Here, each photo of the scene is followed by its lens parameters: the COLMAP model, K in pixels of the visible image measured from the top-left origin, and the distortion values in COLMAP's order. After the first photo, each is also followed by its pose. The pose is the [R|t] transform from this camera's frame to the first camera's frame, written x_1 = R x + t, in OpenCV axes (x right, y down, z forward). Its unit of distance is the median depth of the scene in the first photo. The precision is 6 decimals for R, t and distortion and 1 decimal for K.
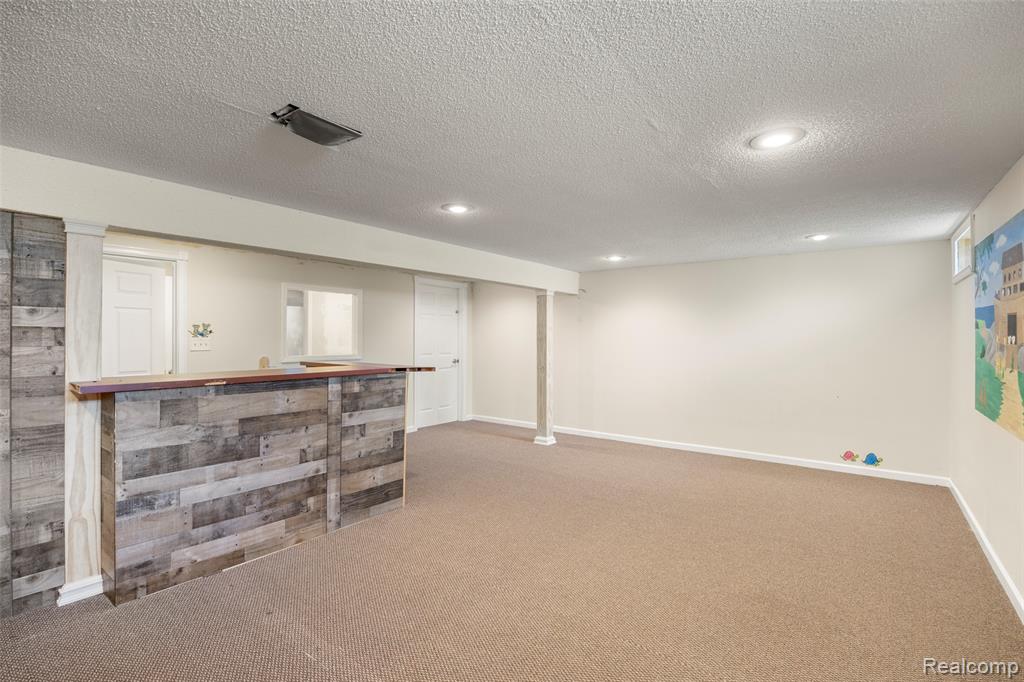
lens RADIAL K [[473.3, 0, 510.9], [0, 473.3, 337.0], [0, 0, 1]] dist [-0.012793, 0.000053]
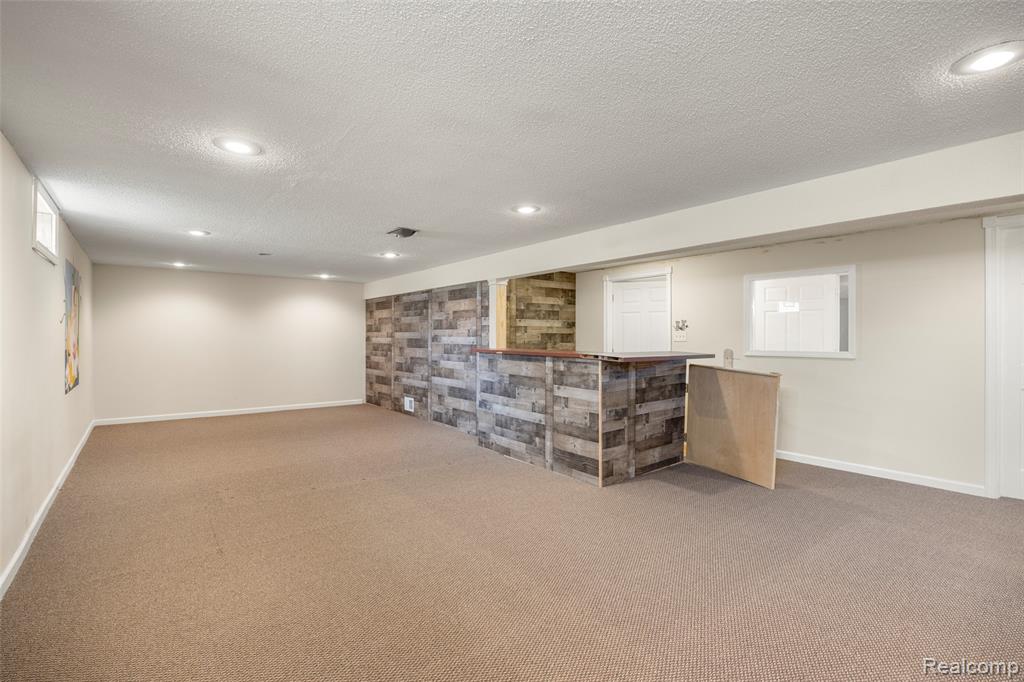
lens RADIAL K [[473.3, 0, 511.1], [0, 473.3, 343.7], [0, 0, 1]] dist [-0.012793, 0.000053]
pose [[-0.258219, 0.009270, -0.966042, 0.968513], [-0.006642, 0.999913, 0.011370, 0.033239], [0.966063, 0.009352, -0.258135, 1.247505]]
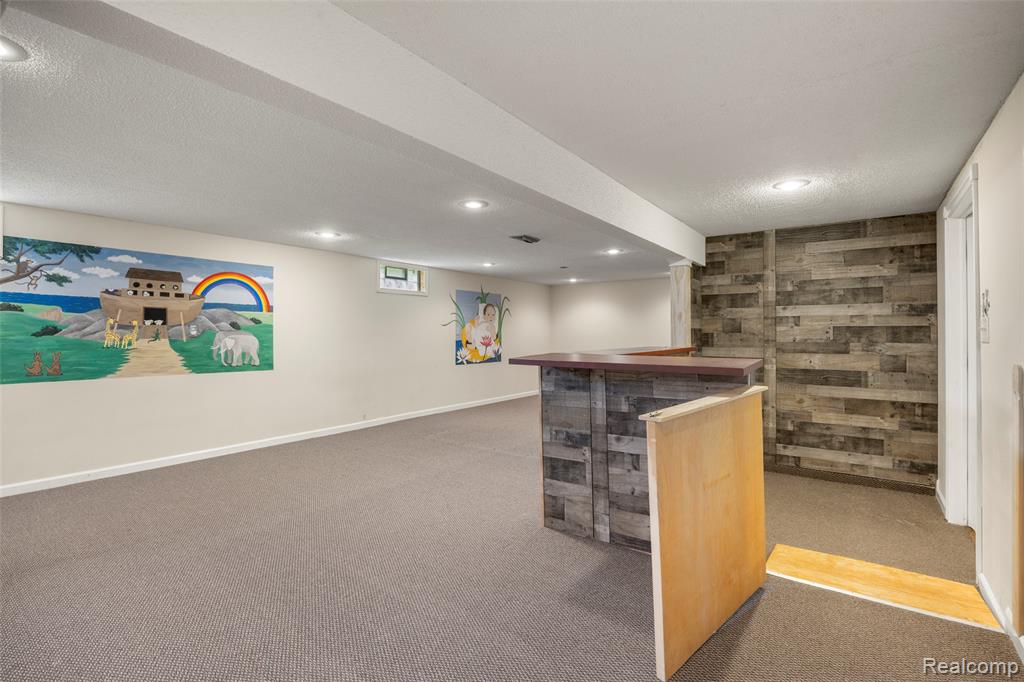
lens RADIAL K [[473.3, 0, 512.6], [0, 473.3, 332.0], [0, 0, 1]] dist [-0.012793, 0.000053]
pose [[-0.999778, -0.003563, -0.020745, -0.195238], [-0.003591, 0.999993, 0.001308, 0.026388], [0.020740, 0.001382, -0.999784, 2.113565]]
